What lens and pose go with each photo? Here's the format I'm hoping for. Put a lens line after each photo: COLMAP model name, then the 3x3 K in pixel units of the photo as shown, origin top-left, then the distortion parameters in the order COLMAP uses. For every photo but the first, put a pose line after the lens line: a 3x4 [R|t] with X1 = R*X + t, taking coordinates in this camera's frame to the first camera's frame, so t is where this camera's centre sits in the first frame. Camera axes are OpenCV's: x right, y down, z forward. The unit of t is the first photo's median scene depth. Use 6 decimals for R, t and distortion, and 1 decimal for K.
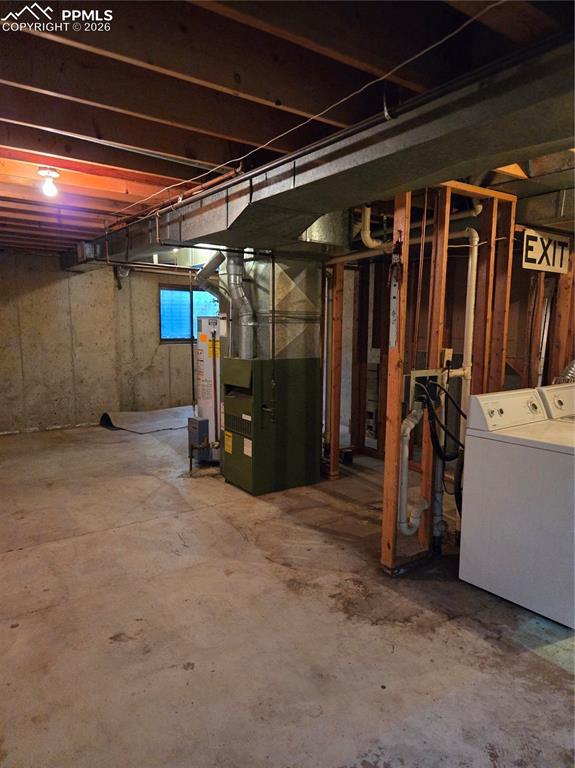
lens RADIAL K [[492.9, 0, 286.5], [0, 492.9, 380.2], [0, 0, 1]] dist [0.052066, -0.047040]
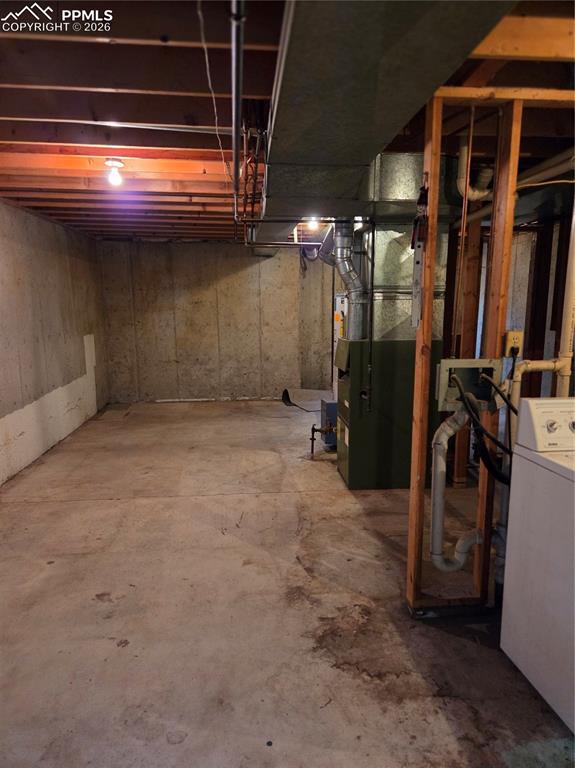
lens RADIAL K [[492.9, 0, 286.5], [0, 492.9, 380.2], [0, 0, 1]] dist [0.052066, -0.047040]
pose [[0.874296, 0.063679, -0.481198, 0.310215], [-0.045317, 0.997736, 0.049697, -0.010808], [0.483273, -0.021644, 0.875202, 0.167933]]
